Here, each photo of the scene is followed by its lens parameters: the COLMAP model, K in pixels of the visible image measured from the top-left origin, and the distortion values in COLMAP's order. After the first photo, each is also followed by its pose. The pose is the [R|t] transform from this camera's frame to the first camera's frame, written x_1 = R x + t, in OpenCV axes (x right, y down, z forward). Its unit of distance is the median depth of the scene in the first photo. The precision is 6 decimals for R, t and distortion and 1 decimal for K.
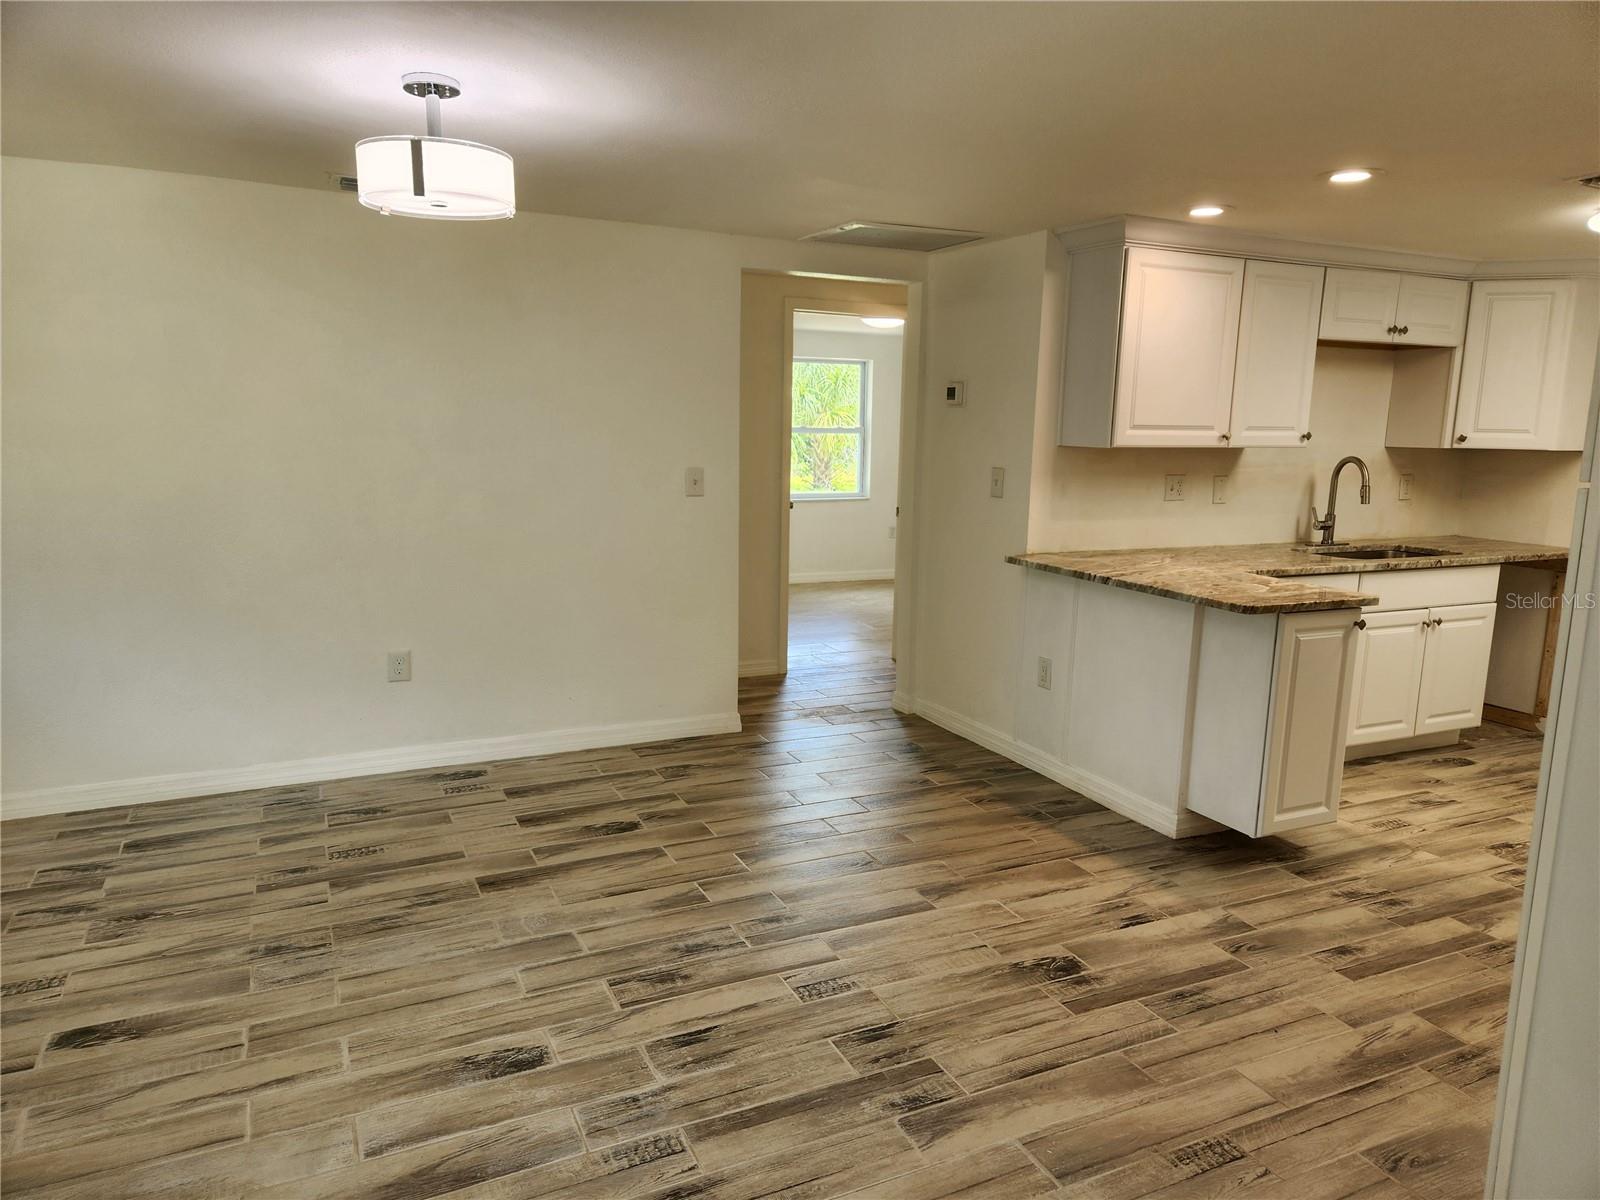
lens RADIAL K [[1068.4, 0, 808.7], [0, 1068.4, 596.9], [0, 0, 1]] dist [0.068484, -0.060348]
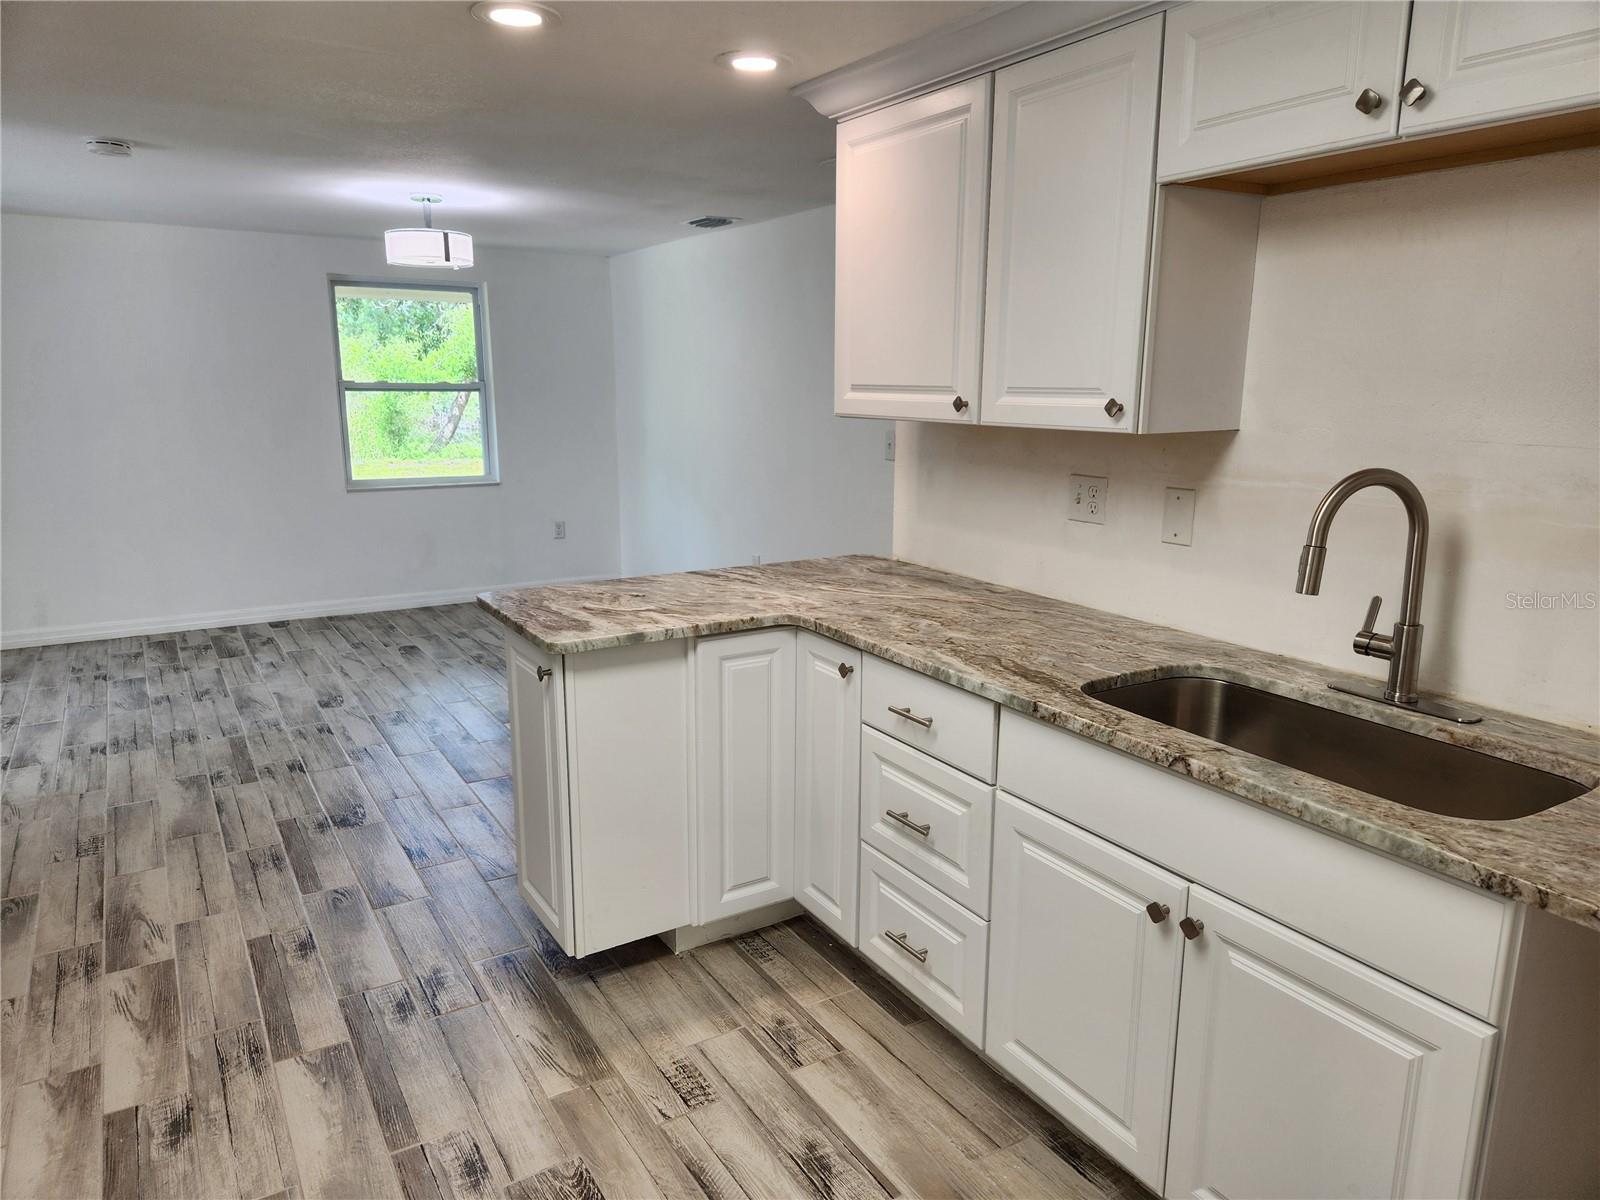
lens RADIAL K [[1068.4, 0, 798.3], [0, 1068.4, 608.1], [0, 0, 1]] dist [0.068484, -0.060348]
pose [[0.103517, 0.193763, -0.975572, 1.222102], [-0.167656, 0.970206, 0.174907, -0.165922], [0.980396, 0.145455, 0.132919, 1.100856]]
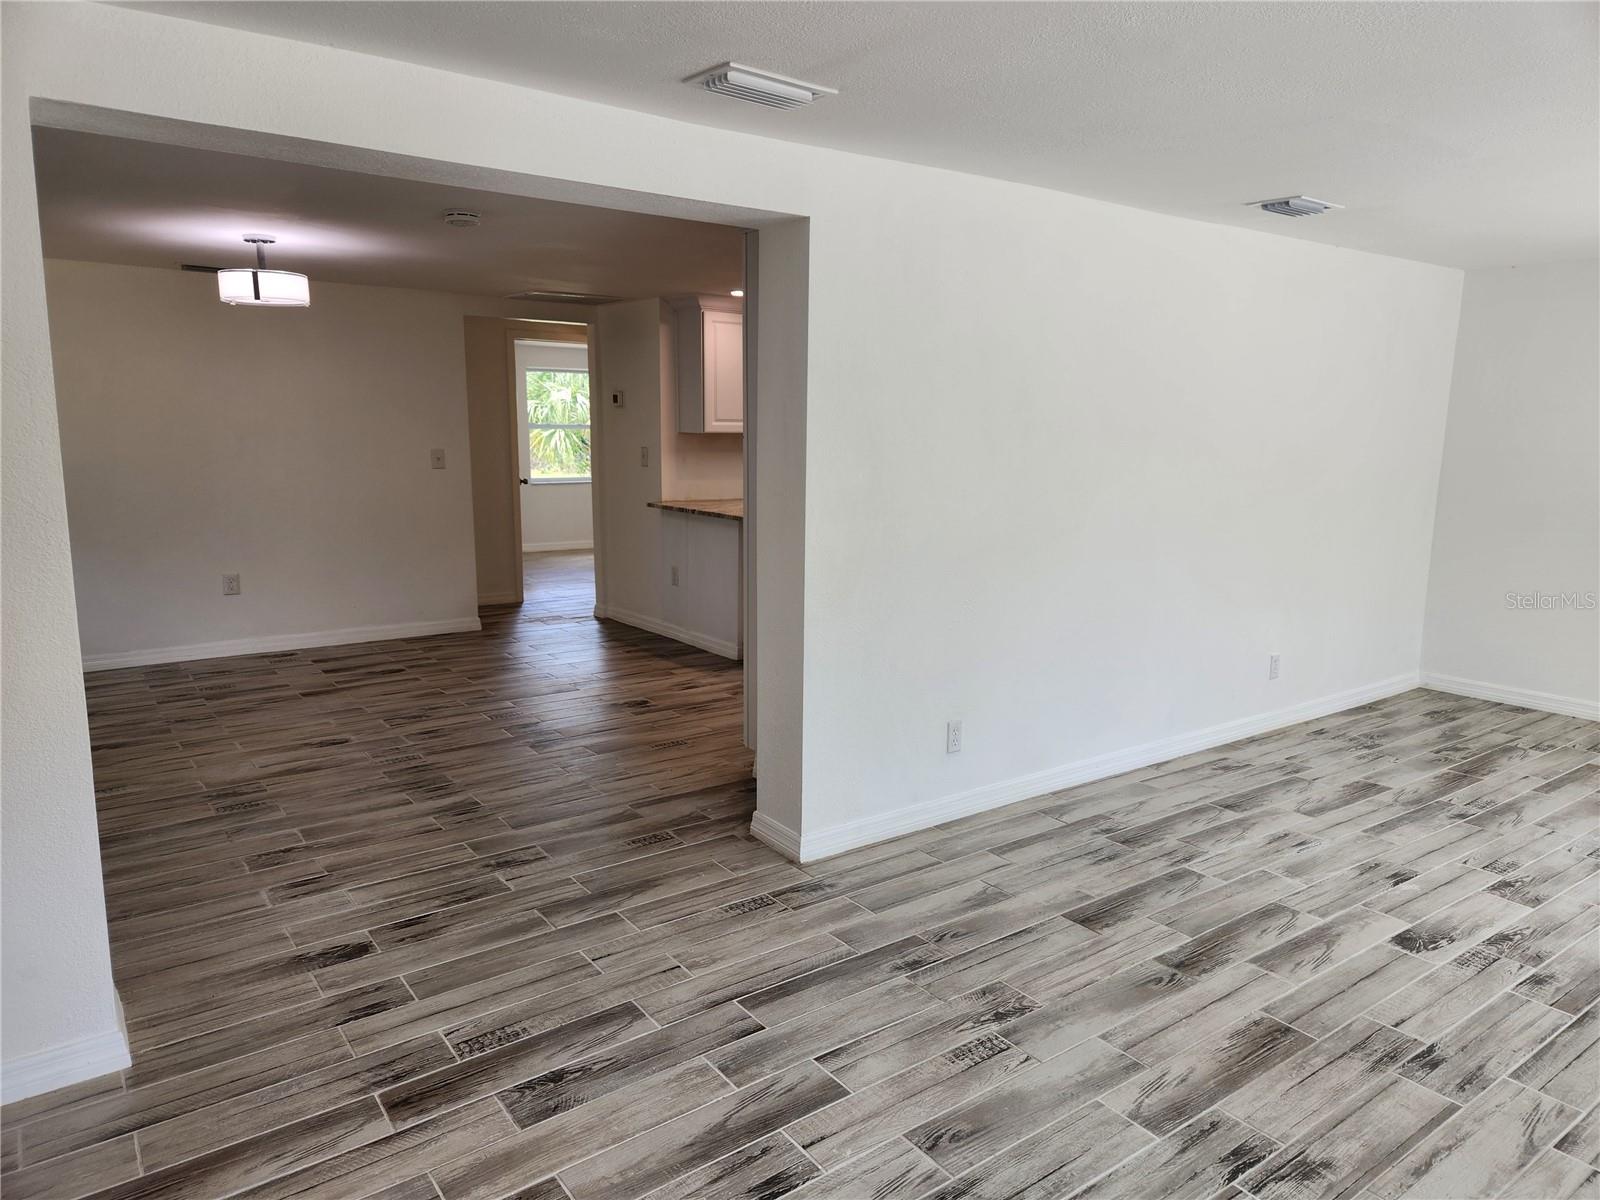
lens RADIAL K [[1068.4, 0, 810.9], [0, 1068.4, 607.7], [0, 0, 1]] dist [0.068484, -0.060348]
pose [[0.982841, -0.042248, 0.179554, 0.170060], [0.040686, 0.999095, 0.012374, 0.137913], [-0.179914, -0.004857, 0.983670, -0.767906]]
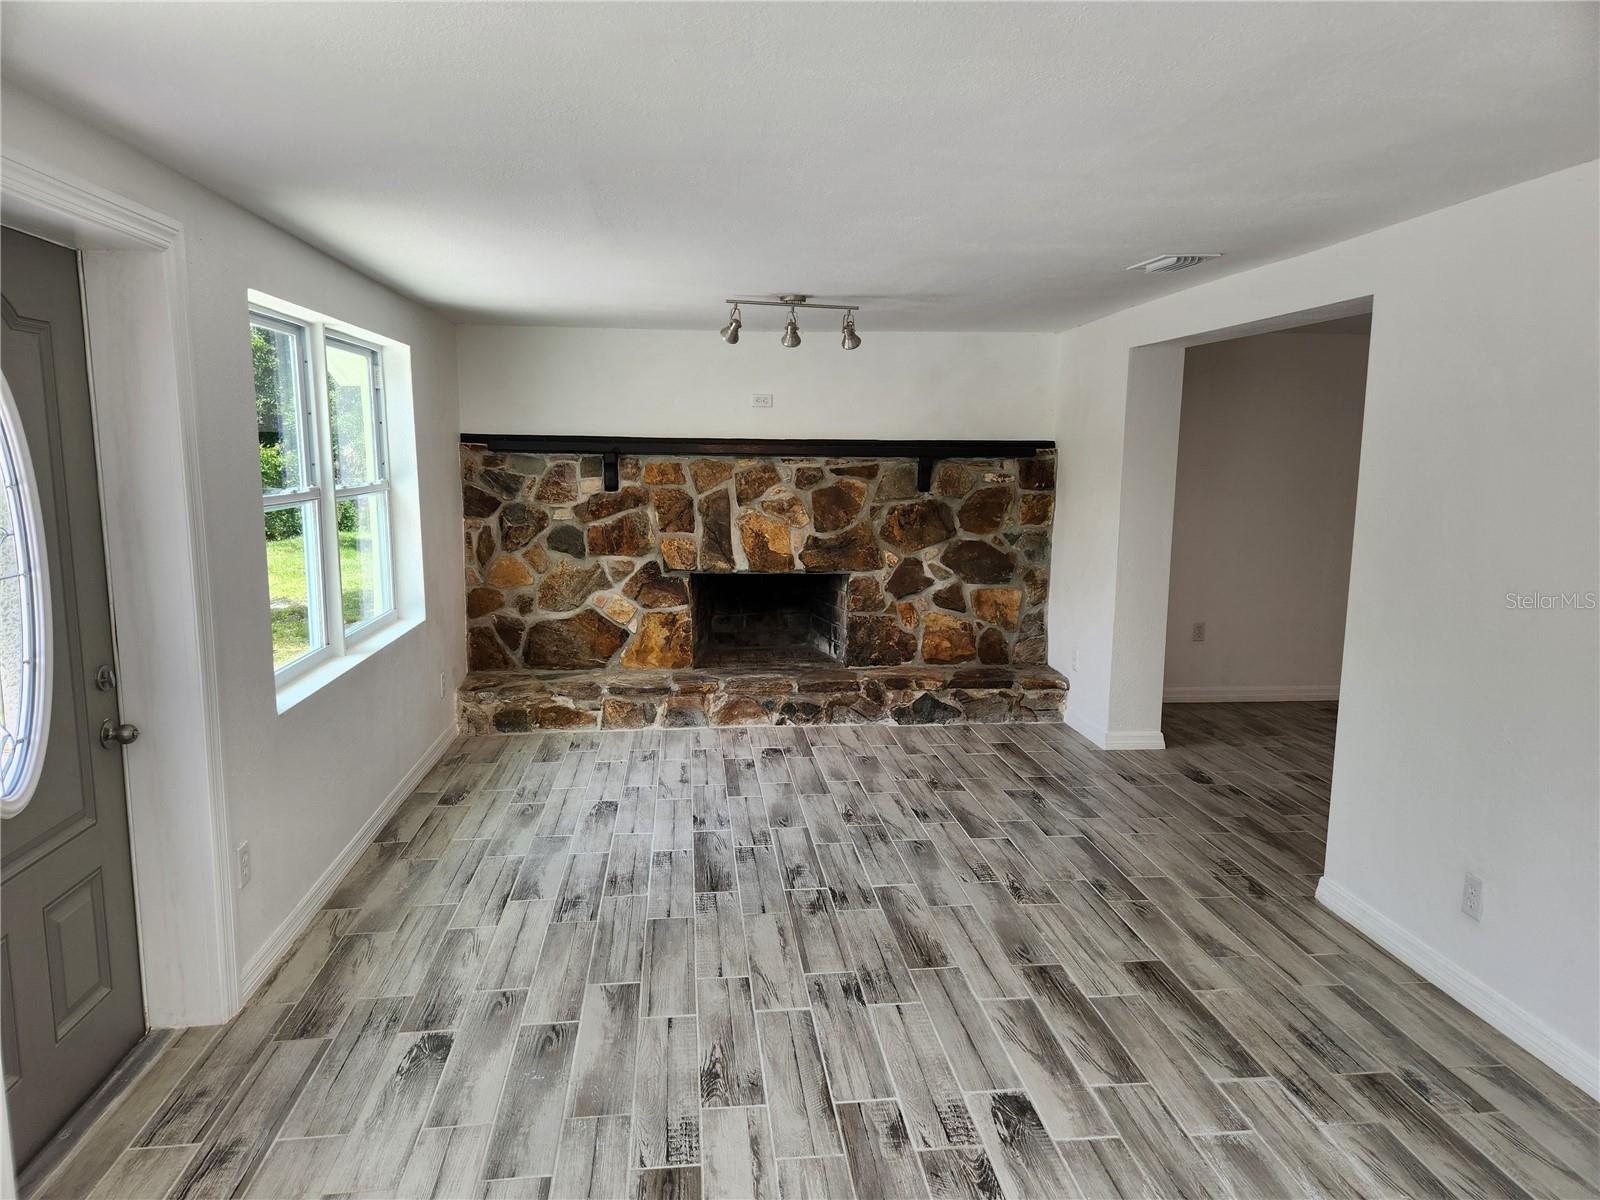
lens RADIAL K [[1068.4, 0, 797.2], [0, 1068.4, 605.4], [0, 0, 1]] dist [0.068484, -0.060348]
pose [[-0.338176, 0.115727, -0.933940, 1.491837], [-0.171525, 0.968207, 0.182082, -0.000643], [0.925320, 0.221770, -0.307574, 0.022535]]
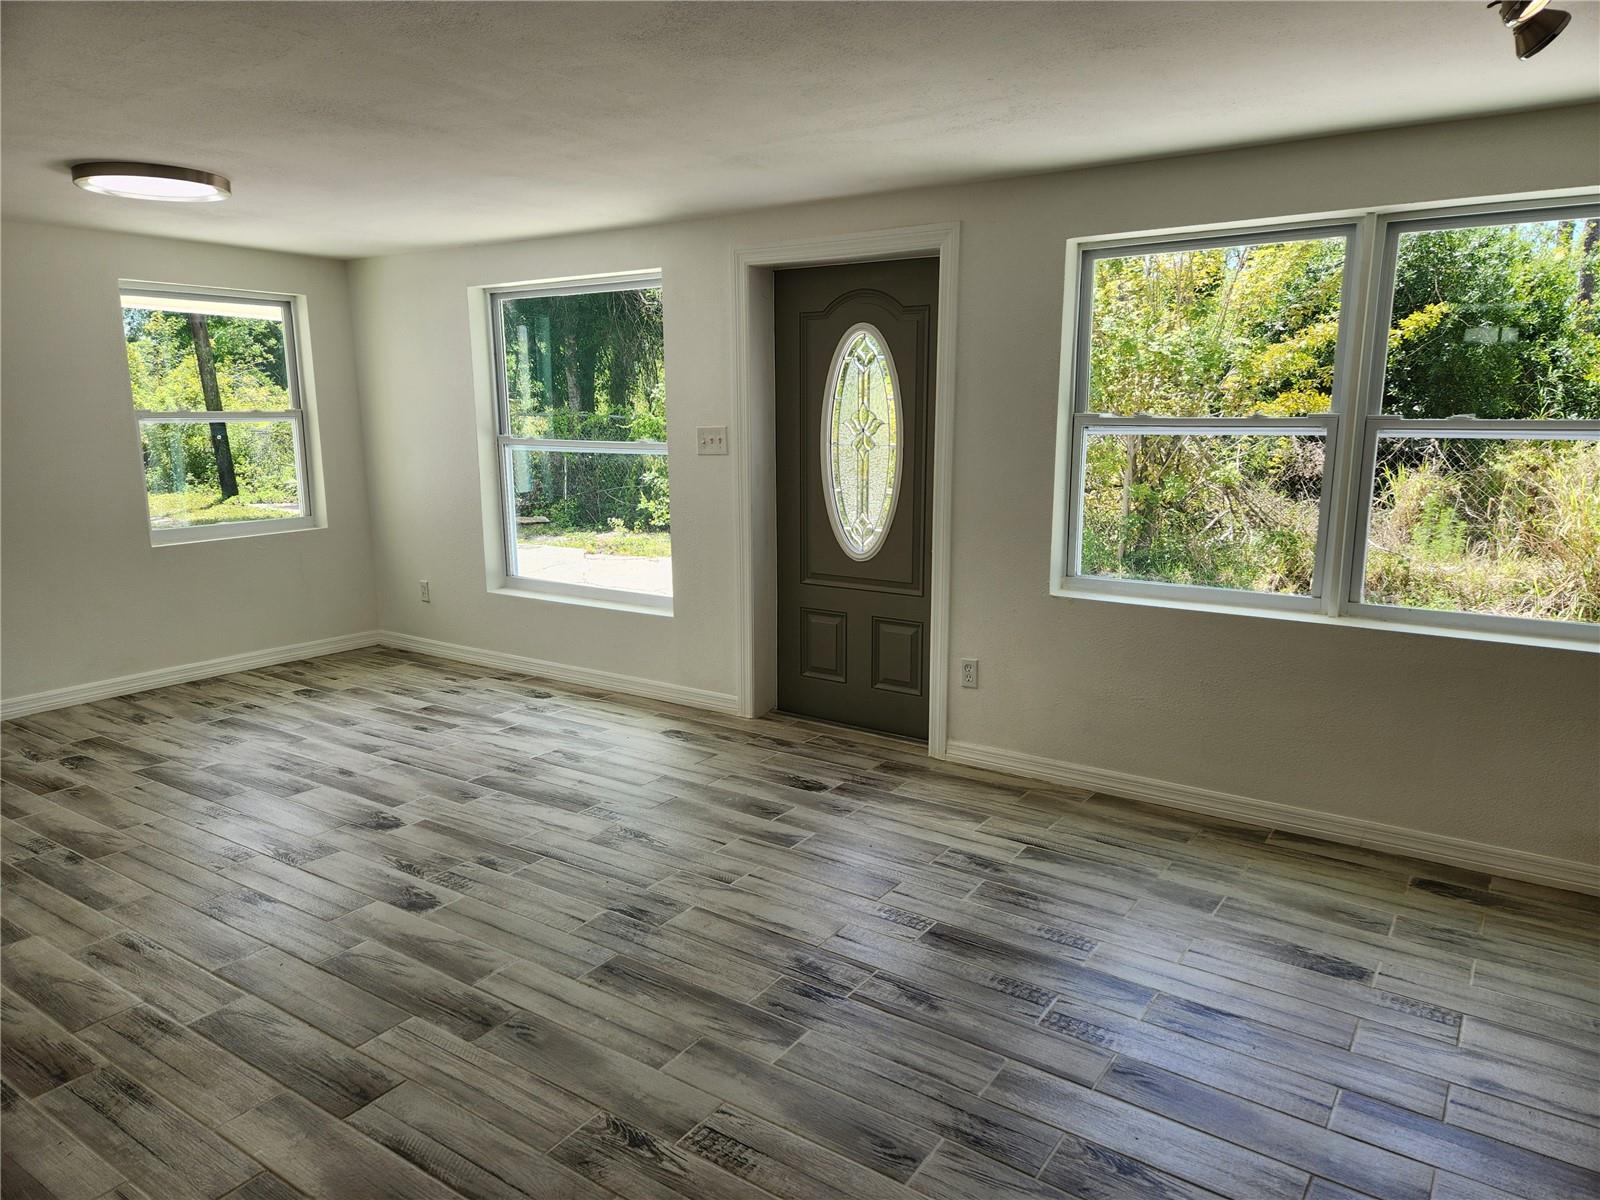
lens RADIAL K [[1068.4, 0, 808.7], [0, 1068.4, 597.0], [0, 0, 1]] dist [0.068484, -0.060348]
pose [[-0.494486, -0.174164, 0.851558, -0.088164], [0.138599, 0.951384, 0.275063, -0.006231], [-0.858064, 0.254040, -0.446307, 0.066815]]
